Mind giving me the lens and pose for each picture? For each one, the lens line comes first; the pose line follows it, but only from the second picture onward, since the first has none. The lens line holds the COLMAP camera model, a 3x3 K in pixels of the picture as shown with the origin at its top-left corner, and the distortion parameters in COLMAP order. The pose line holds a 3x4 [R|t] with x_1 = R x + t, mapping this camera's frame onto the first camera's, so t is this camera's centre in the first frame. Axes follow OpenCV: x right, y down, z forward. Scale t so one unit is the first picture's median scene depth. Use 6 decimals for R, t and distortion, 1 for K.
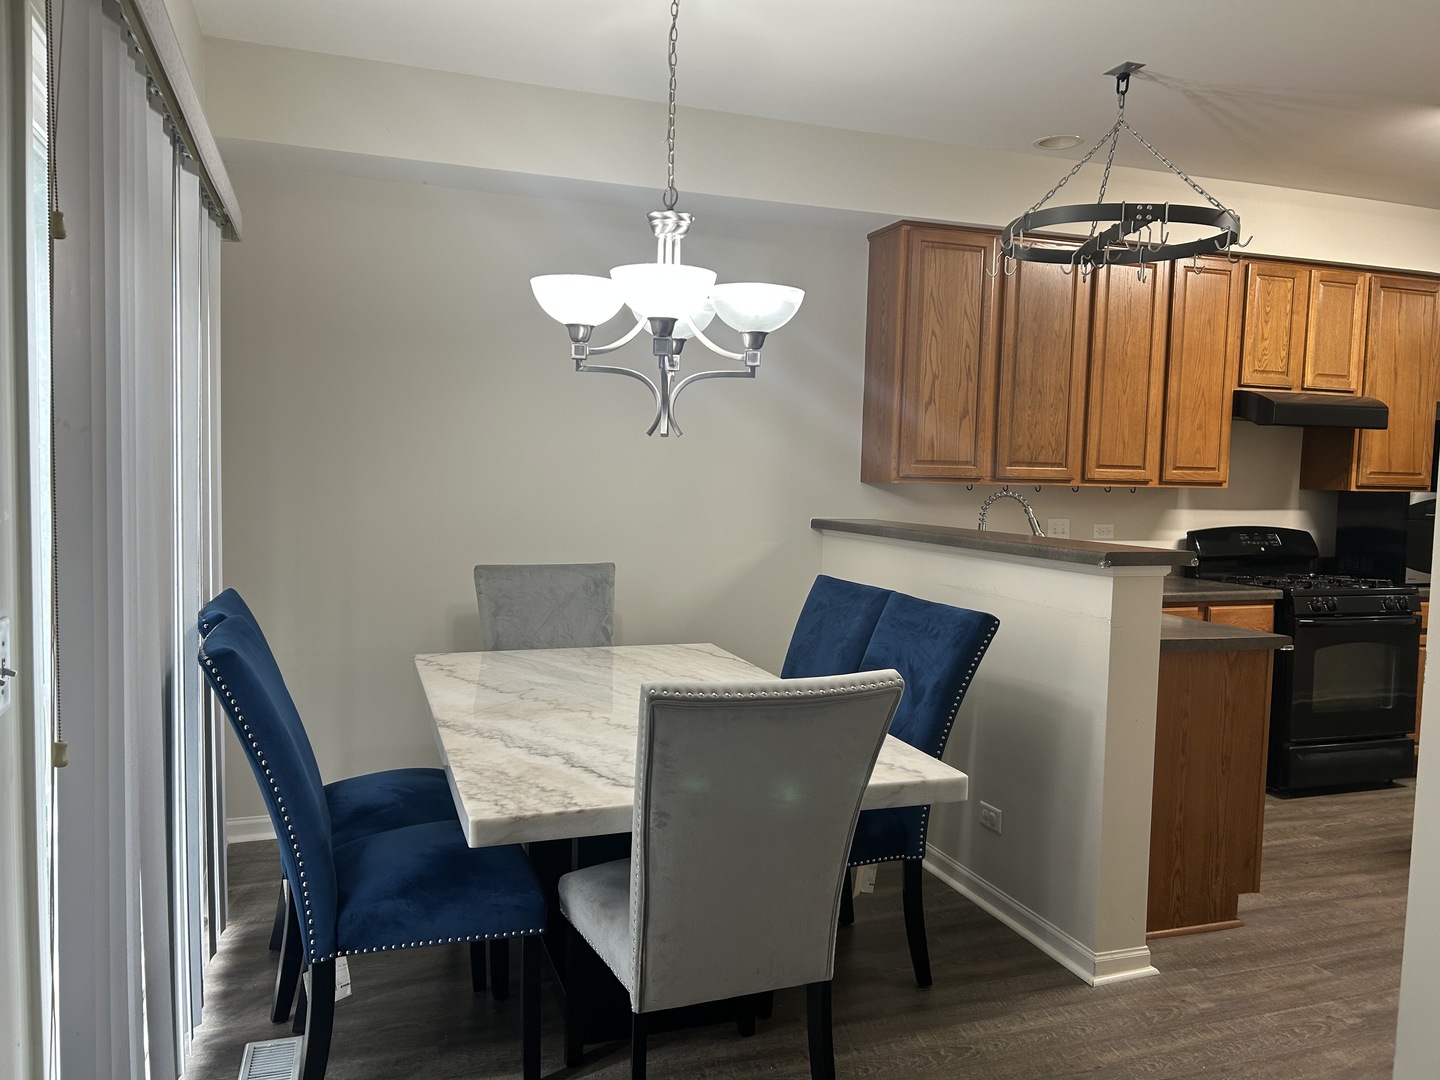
lens RADIAL K [[1078.0, 0, 719.4], [0, 1078.0, 544.2], [0, 0, 1]] dist [0.052776, -0.060987]
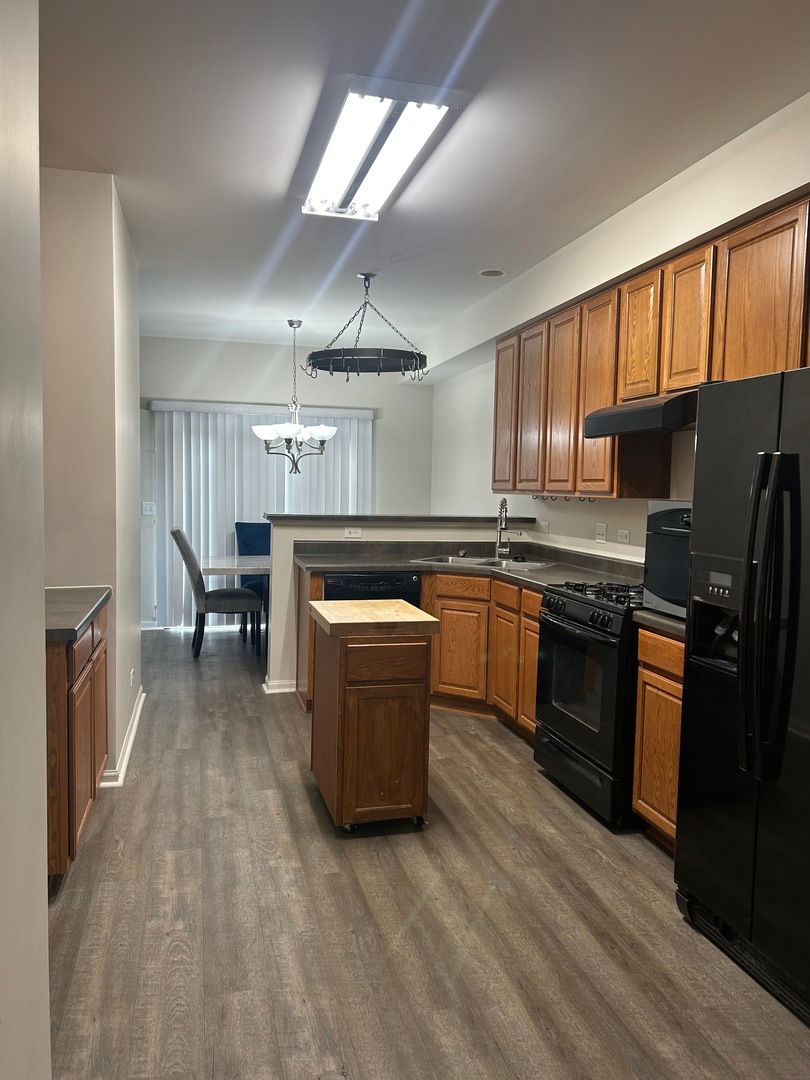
lens RADIAL K [[808.5, 0, 410.1], [0, 808.5, 543.5], [0, 0, 1]] dist [0.052776, -0.060987]
pose [[-0.082910, 0.049508, -0.995327, 1.901941], [-0.089593, 0.994351, 0.056922, -0.050181], [0.992522, 0.093894, -0.078006, 1.278923]]
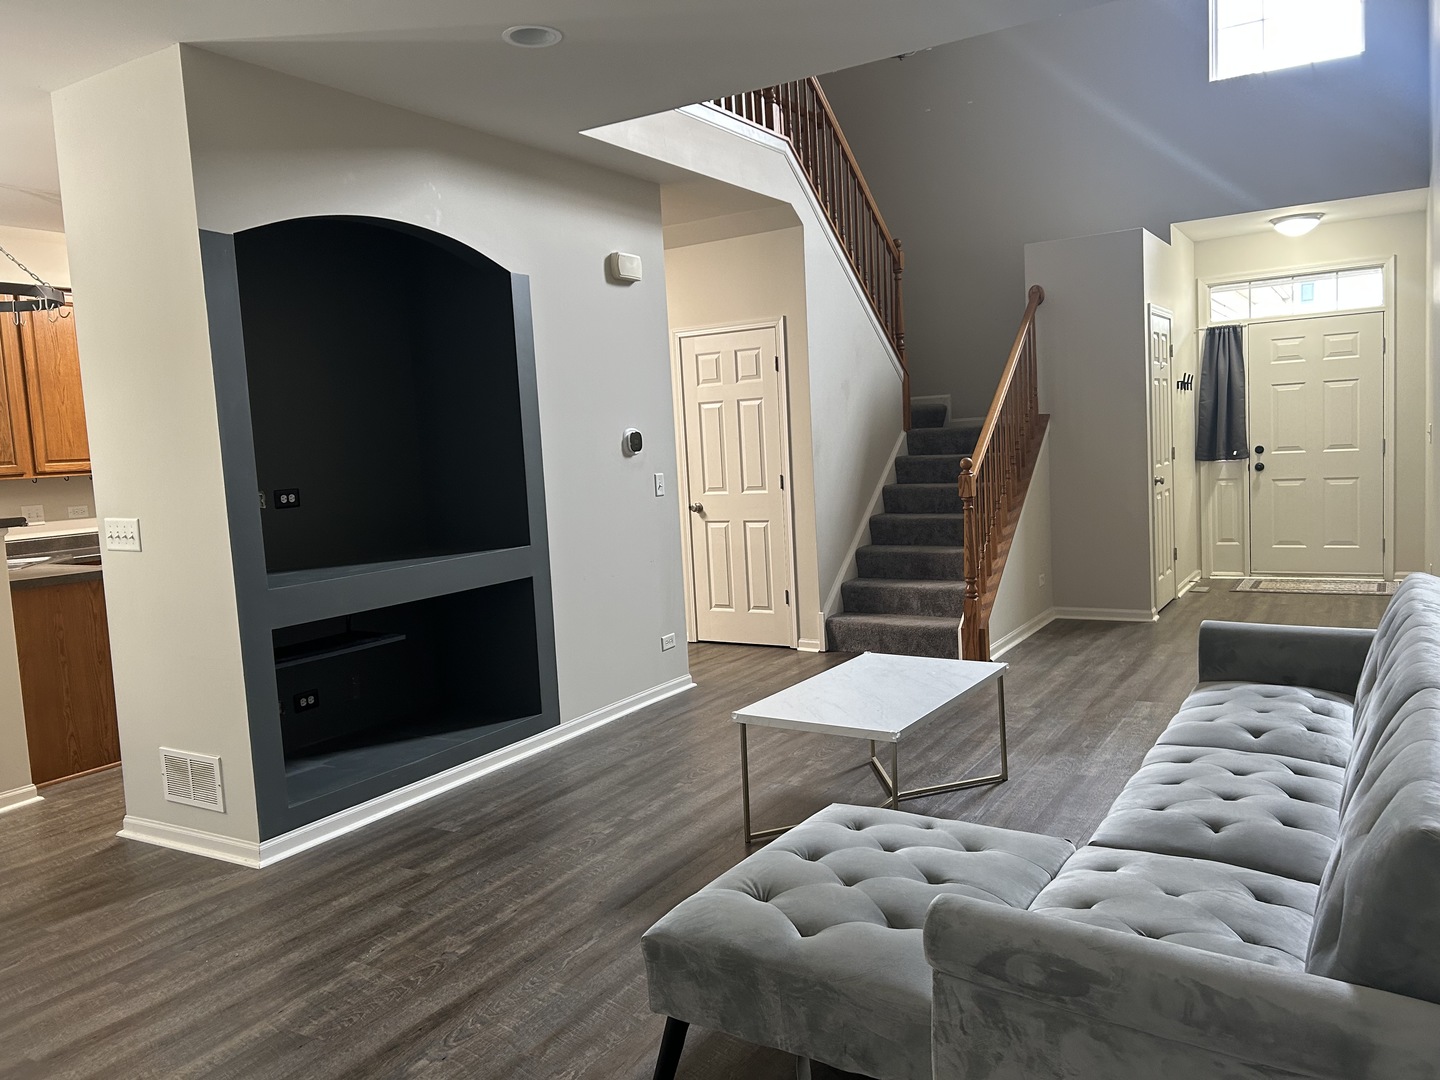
lens RADIAL K [[1078.0, 0, 723.2], [0, 1078.0, 541.6], [0, 0, 1]] dist [0.052776, -0.060987]
pose [[0.771108, -0.127551, 0.623798, 0.210603], [0.120141, 0.991277, 0.054179, 0.066483], [-0.625267, 0.033165, 0.779706, -0.691430]]
